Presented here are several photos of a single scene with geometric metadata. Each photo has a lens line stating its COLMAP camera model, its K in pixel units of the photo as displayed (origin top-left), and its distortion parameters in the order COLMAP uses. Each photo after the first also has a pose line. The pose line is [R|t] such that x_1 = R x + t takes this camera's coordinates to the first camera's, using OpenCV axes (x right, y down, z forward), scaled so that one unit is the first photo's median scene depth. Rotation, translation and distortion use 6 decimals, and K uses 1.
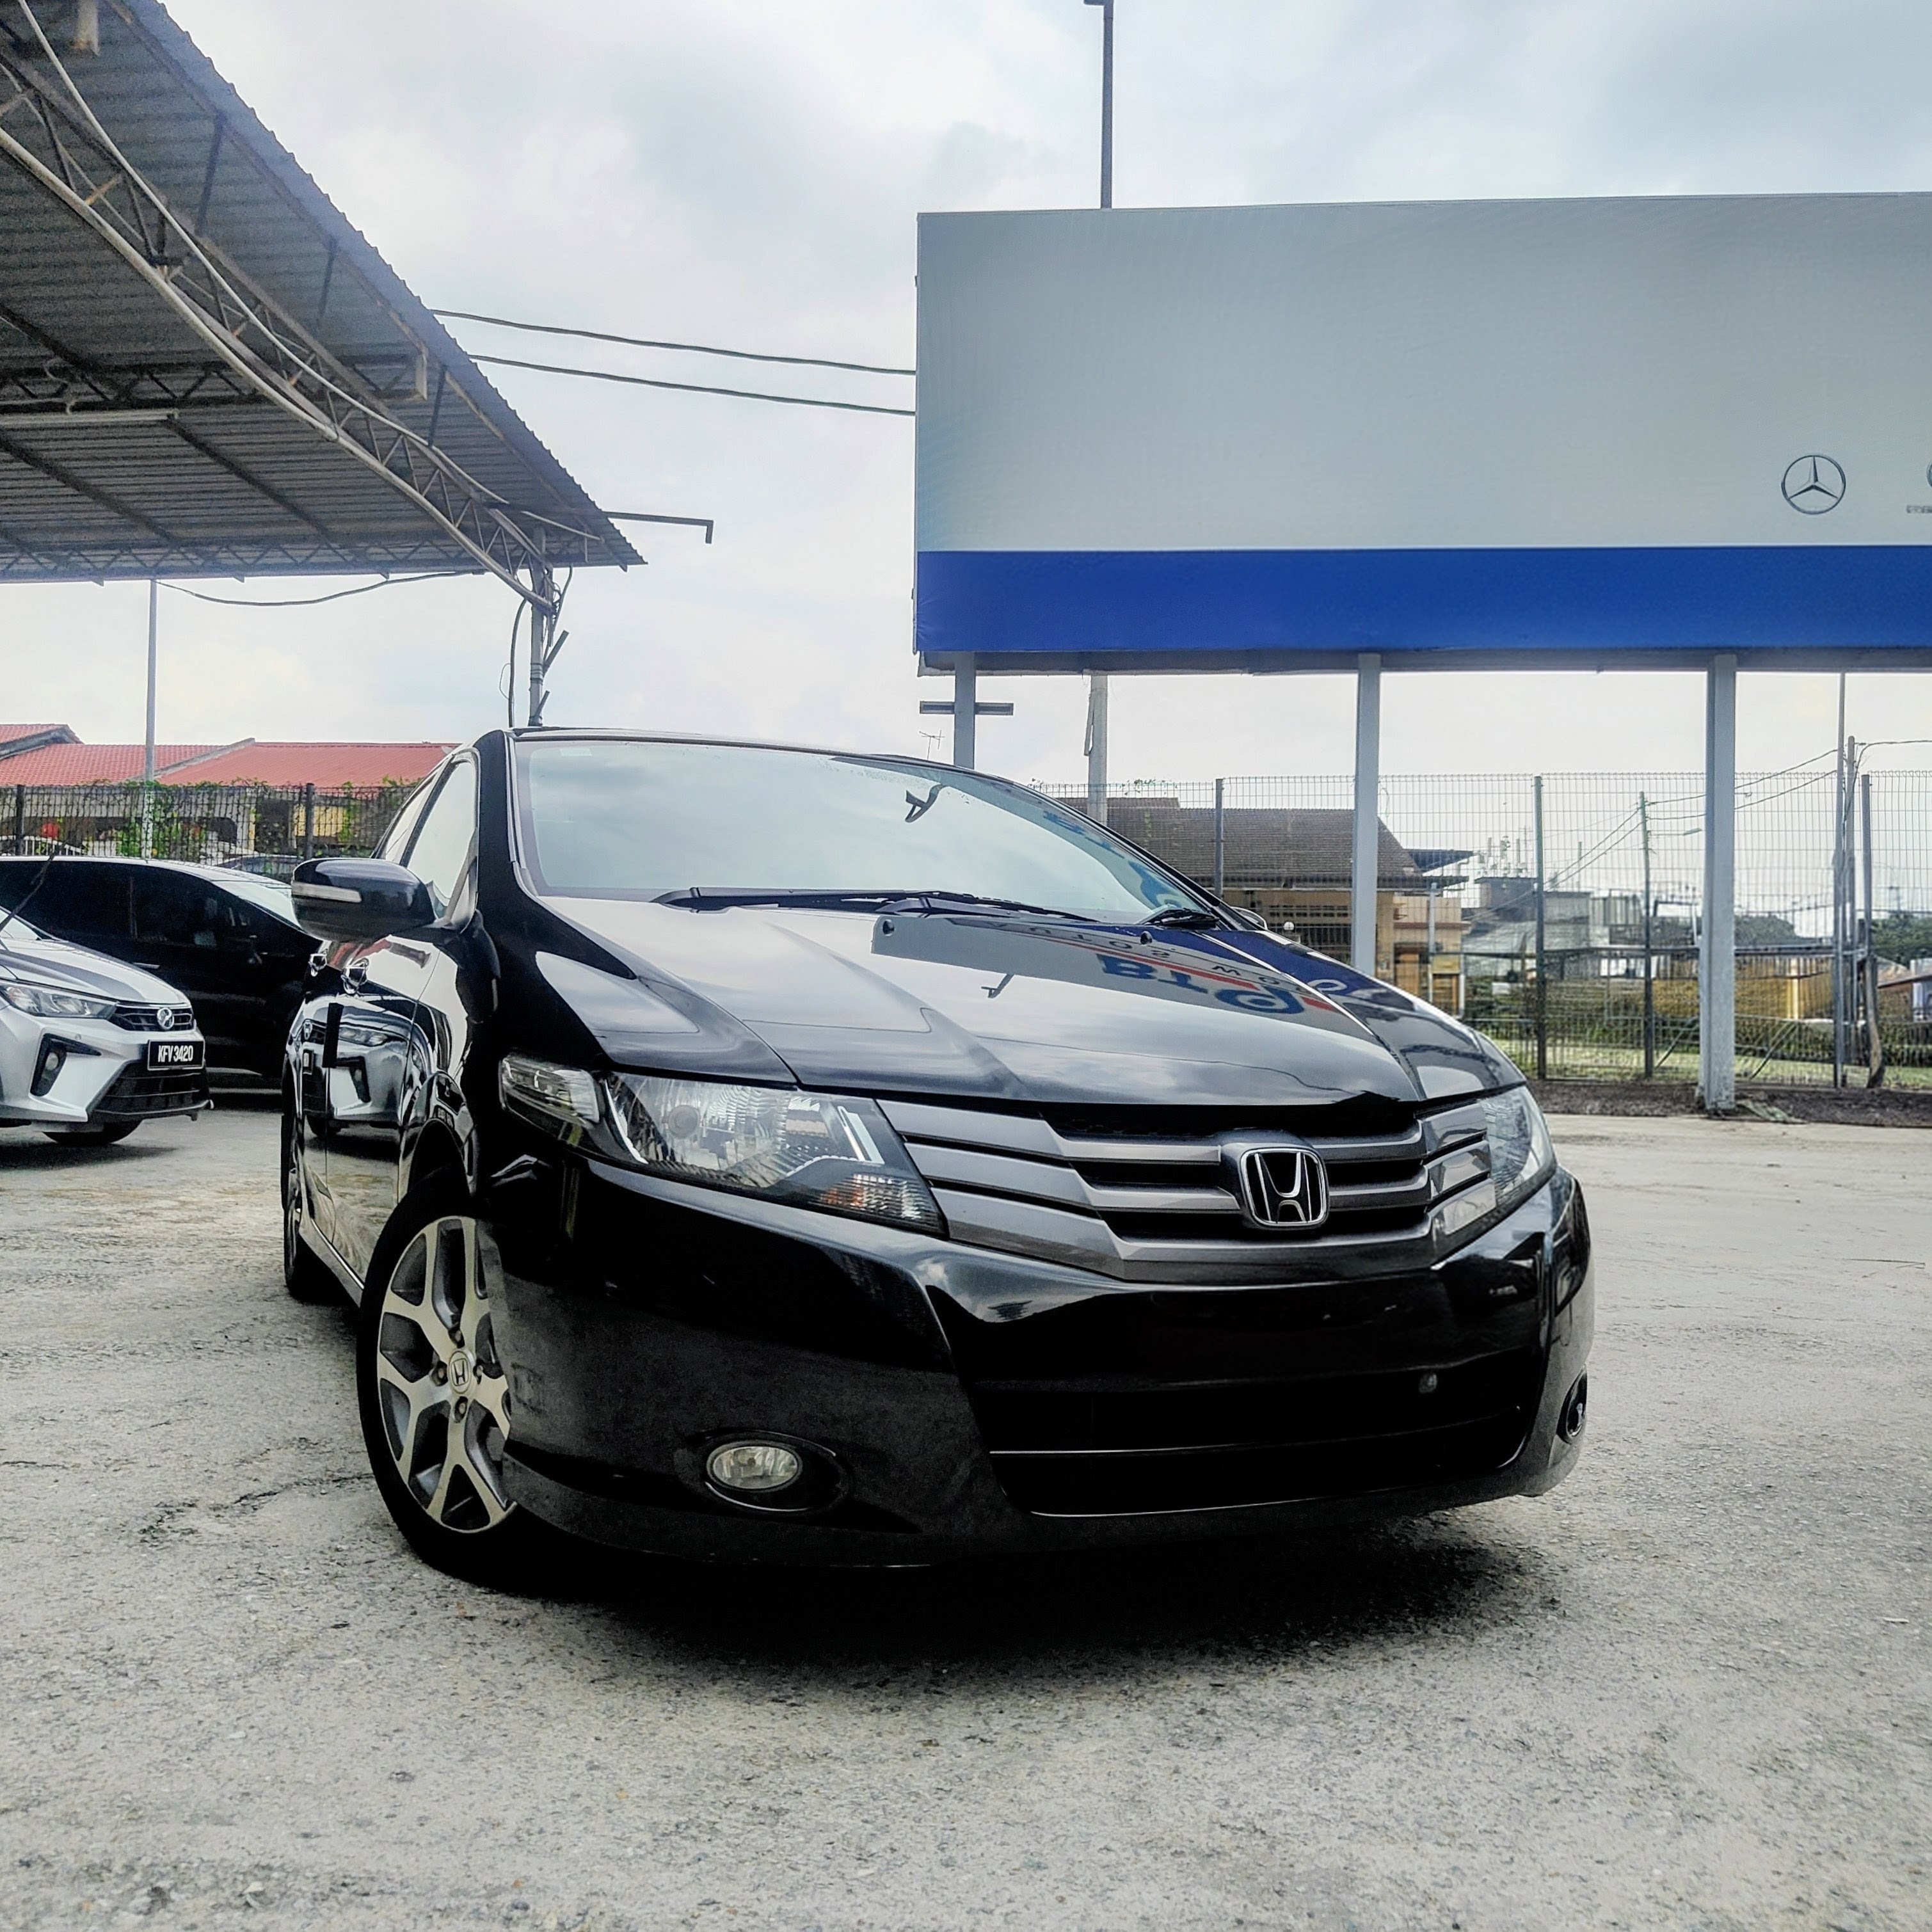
lens RADIAL K [[1810.8, 0, 966.0], [0, 1810.8, 966.0], [0, 0, 1]] dist [-0.017934, 0.037003]
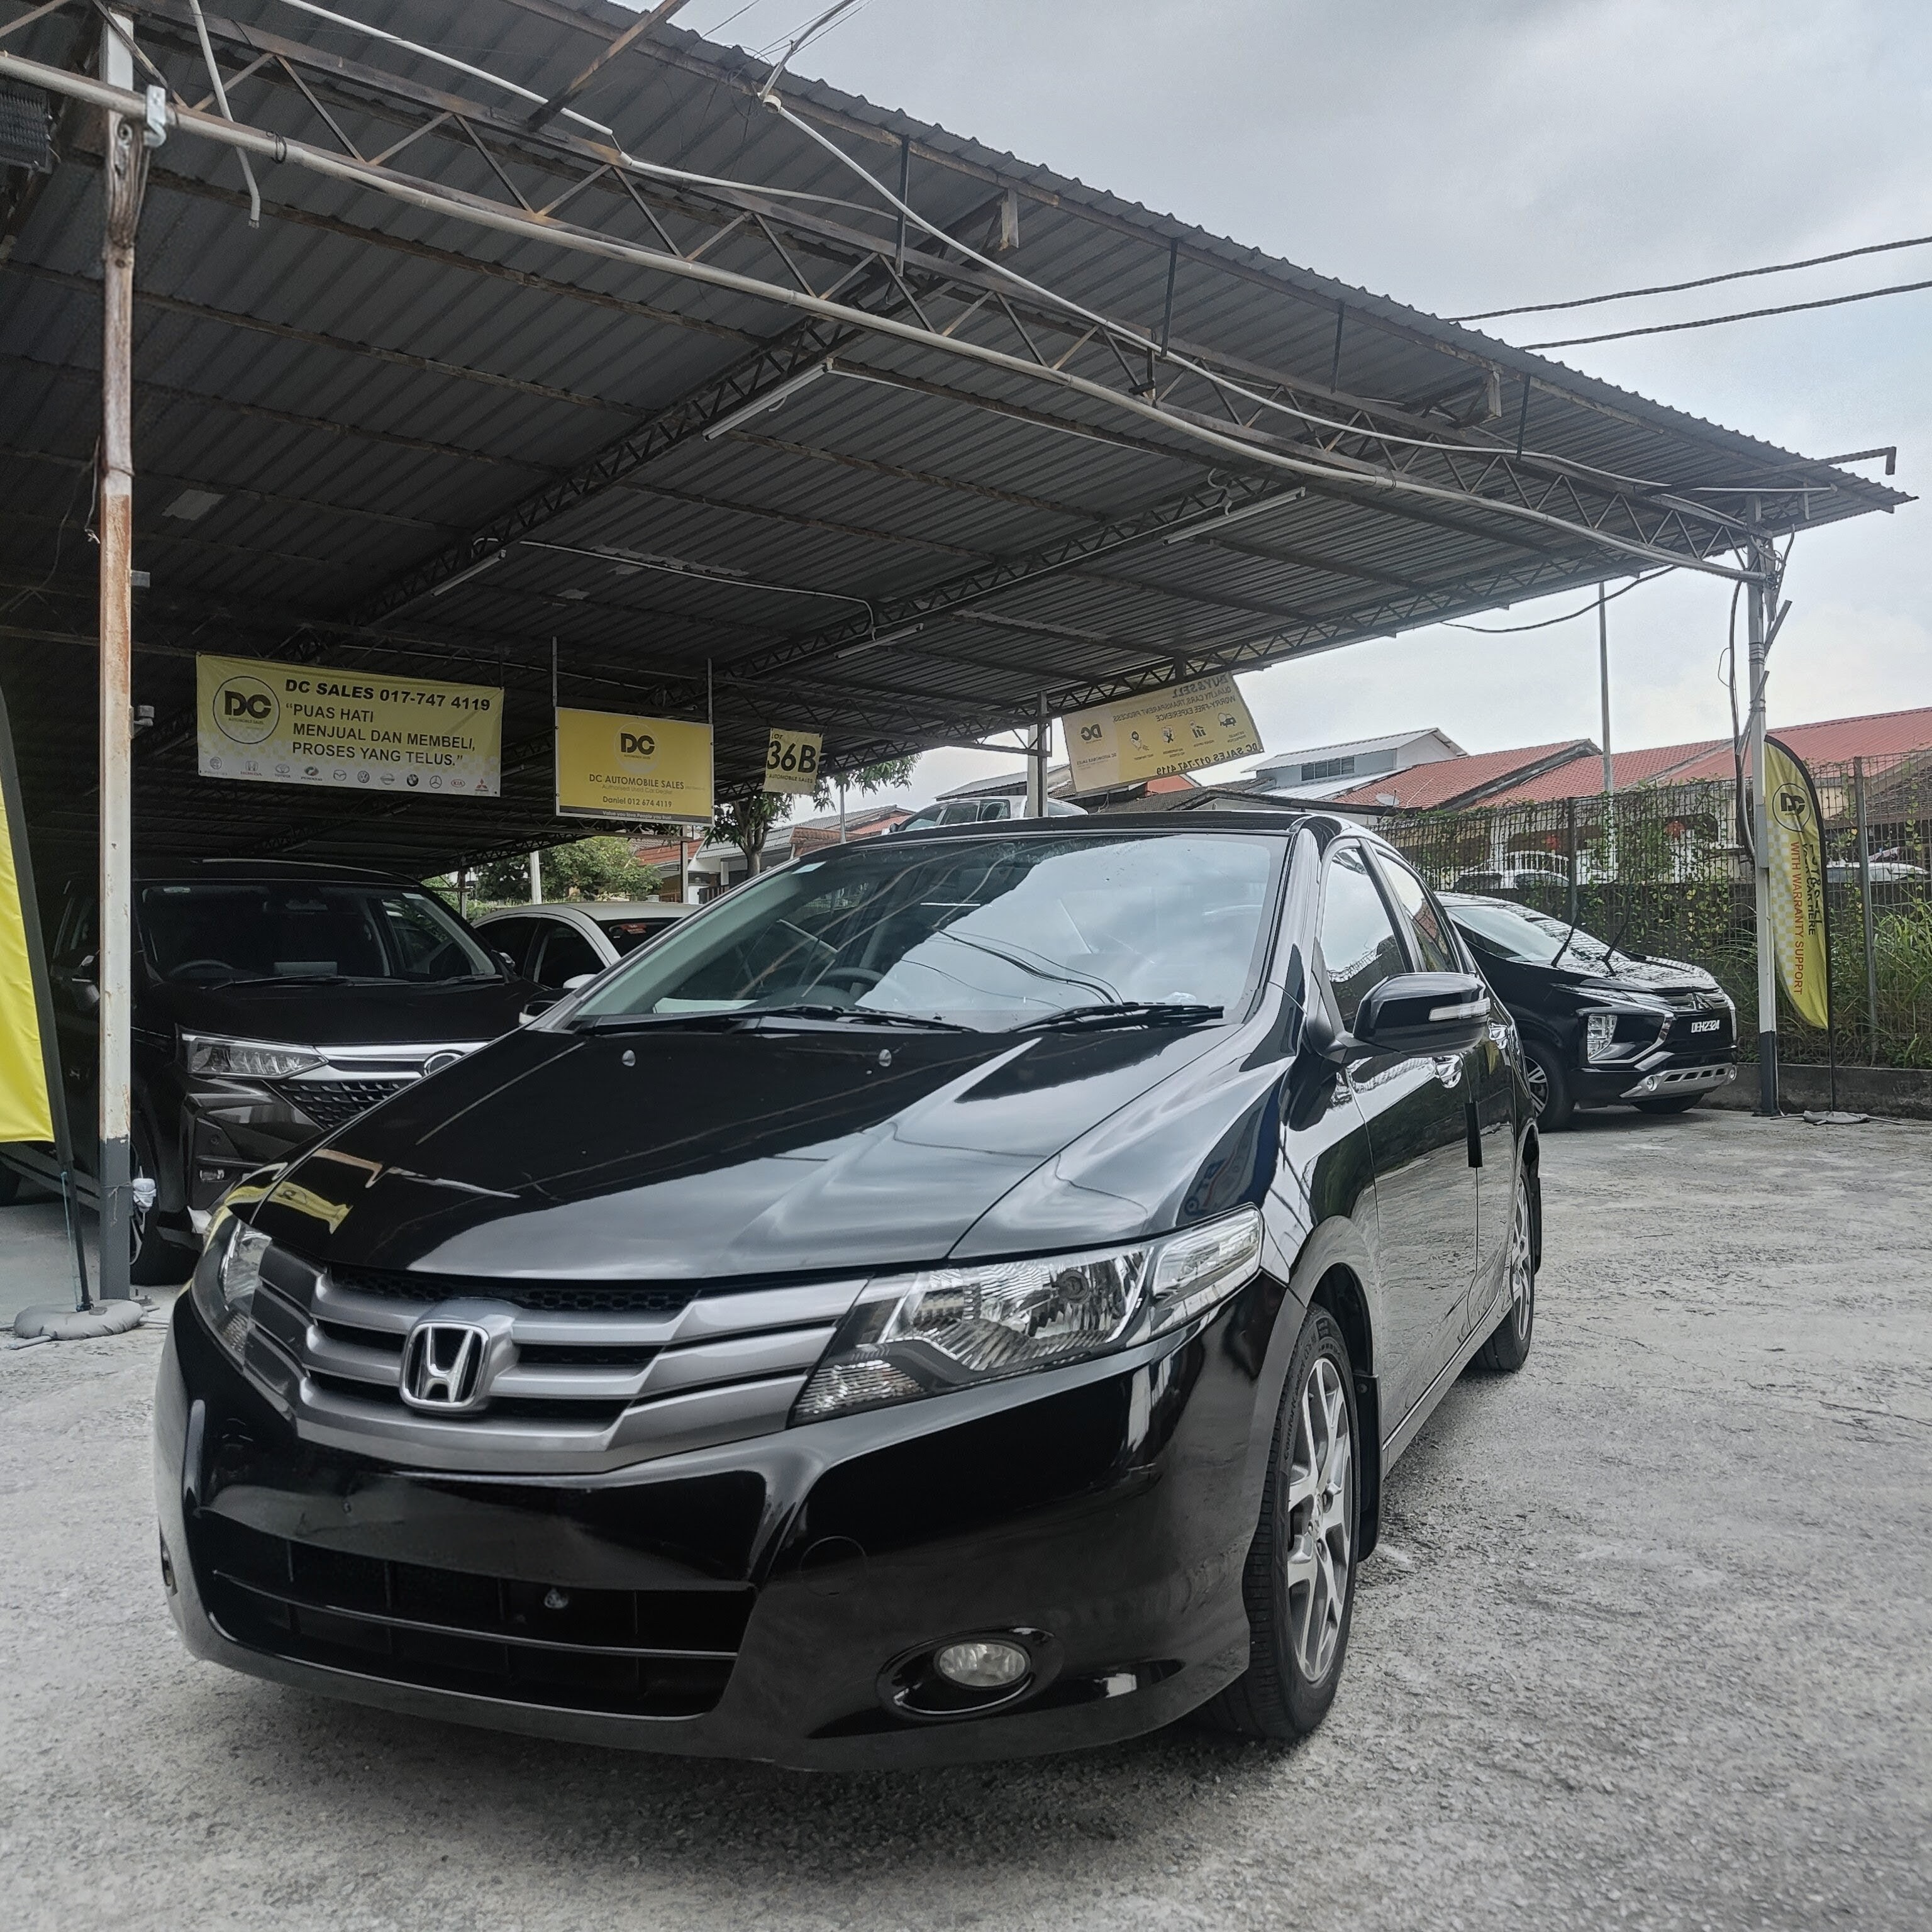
lens RADIAL K [[1785.4, 0, 976.2], [0, 1785.4, 981.0], [0, 0, 1]] dist [0.007739, -0.003968]
pose [[0.666722, -0.039468, -0.744261, 0.227647], [0.051645, 0.998643, -0.006694, -0.012969], [0.743515, -0.033974, 0.667856, 0.121289]]
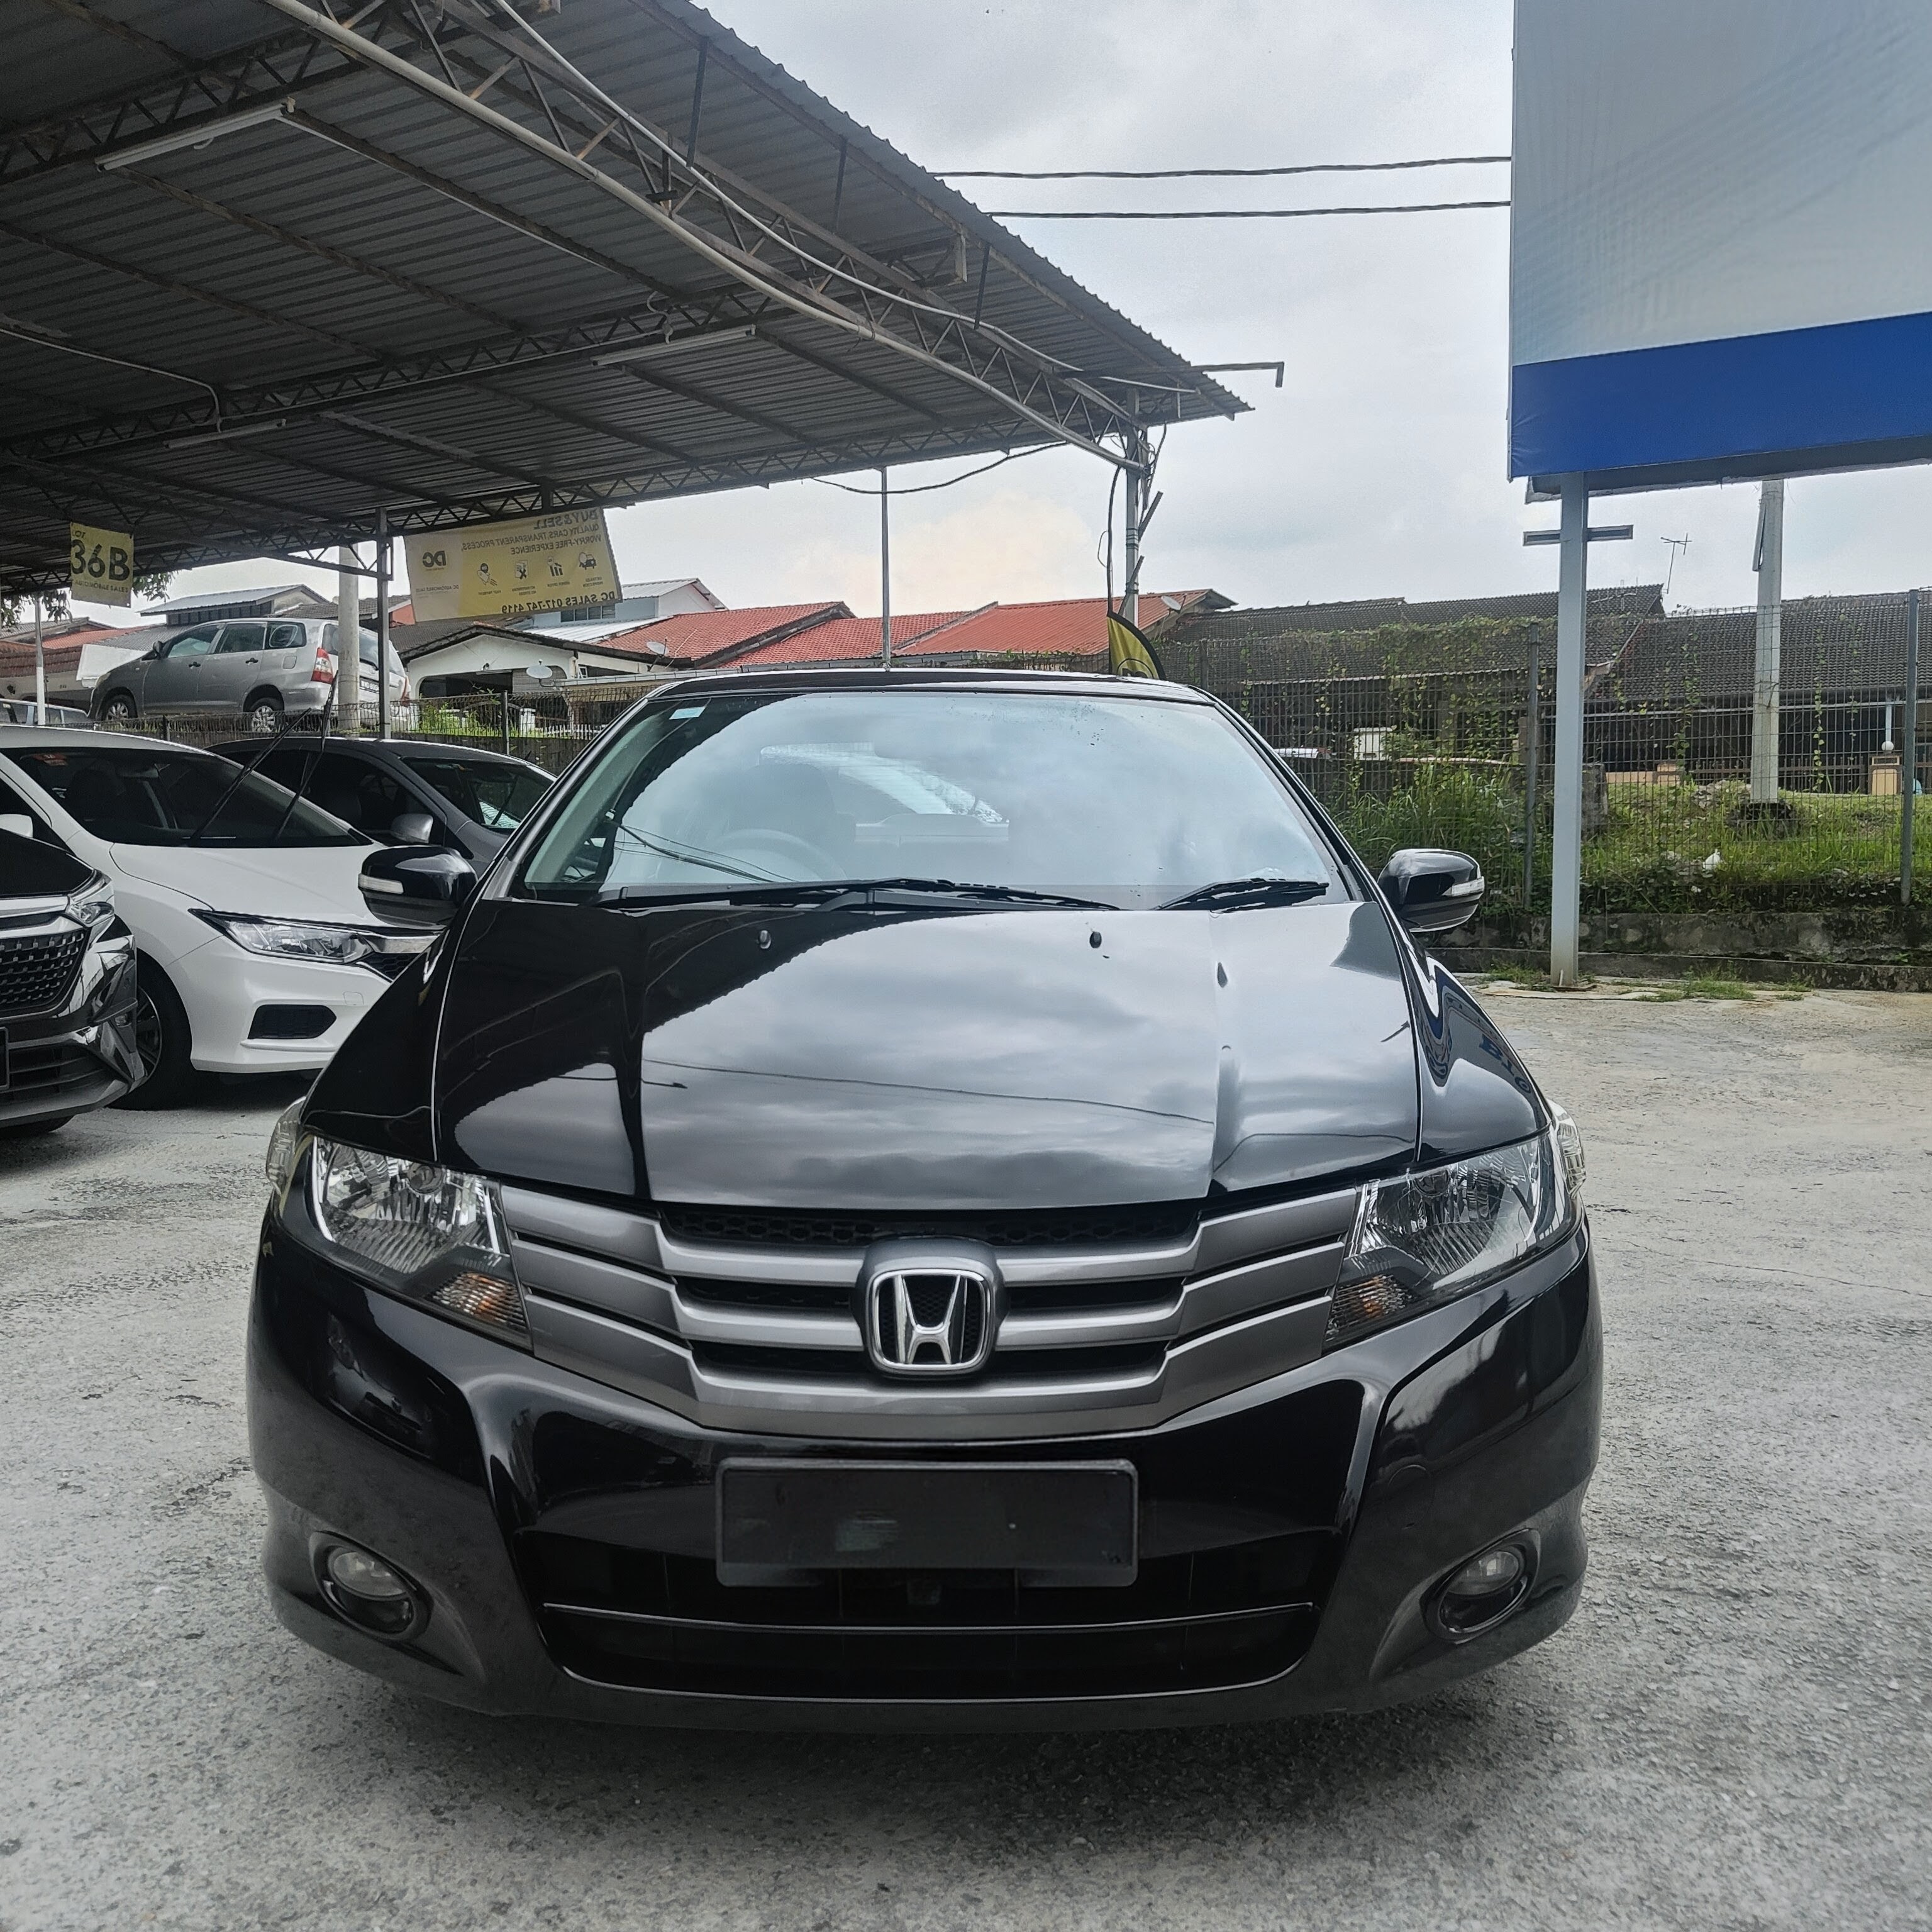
lens RADIAL K [[1770.3, 0, 967.9], [0, 1770.3, 967.6], [0, 0, 1]] dist [0.034928, -0.036367]
pose [[0.914164, 0.008058, -0.405264, 0.107404], [0.031298, 0.995414, 0.090393, -0.022353], [0.404134, -0.095318, 0.909720, 0.062258]]
